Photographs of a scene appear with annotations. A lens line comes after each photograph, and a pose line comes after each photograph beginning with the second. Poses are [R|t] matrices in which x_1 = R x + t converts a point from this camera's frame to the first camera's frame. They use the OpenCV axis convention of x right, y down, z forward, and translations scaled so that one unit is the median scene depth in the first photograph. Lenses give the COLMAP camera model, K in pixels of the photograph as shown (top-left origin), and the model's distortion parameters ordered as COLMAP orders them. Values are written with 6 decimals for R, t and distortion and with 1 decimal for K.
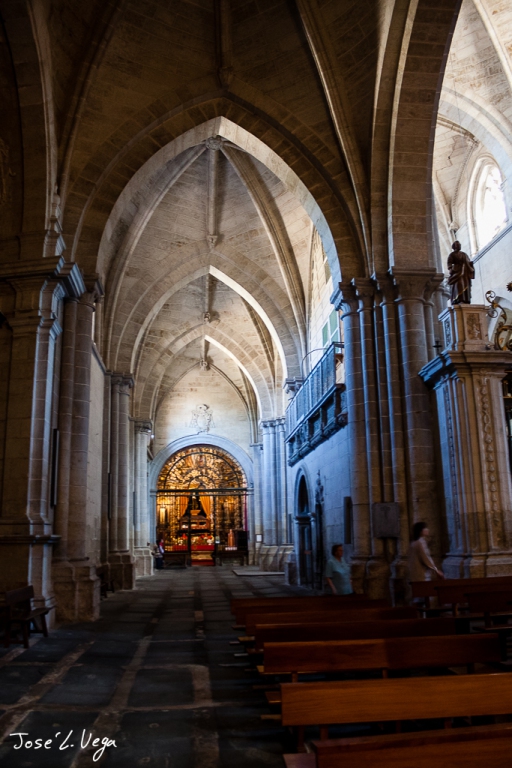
lens RADIAL K [[641.3, 0, 256.0], [0, 641.3, 384.0], [0, 0, 1]] dist [-0.160374, 0.138286]
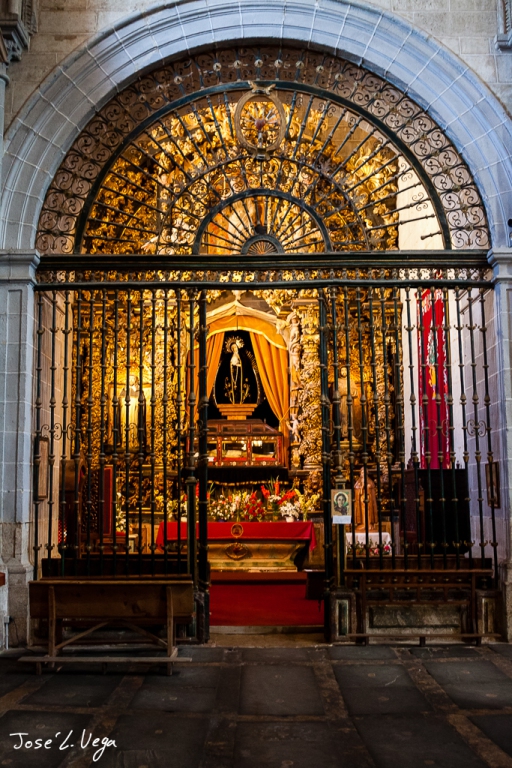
lens RADIAL K [[887.2, 0, 256.0], [0, 887.2, 384.0], [0, 0, 1]] dist [-0.115769, 0.191107]
pose [[0.996265, 0.005916, -0.086142, -0.053856], [0.003582, 0.993960, 0.109688, 0.148660], [0.086271, -0.109587, 0.990226, 0.613386]]
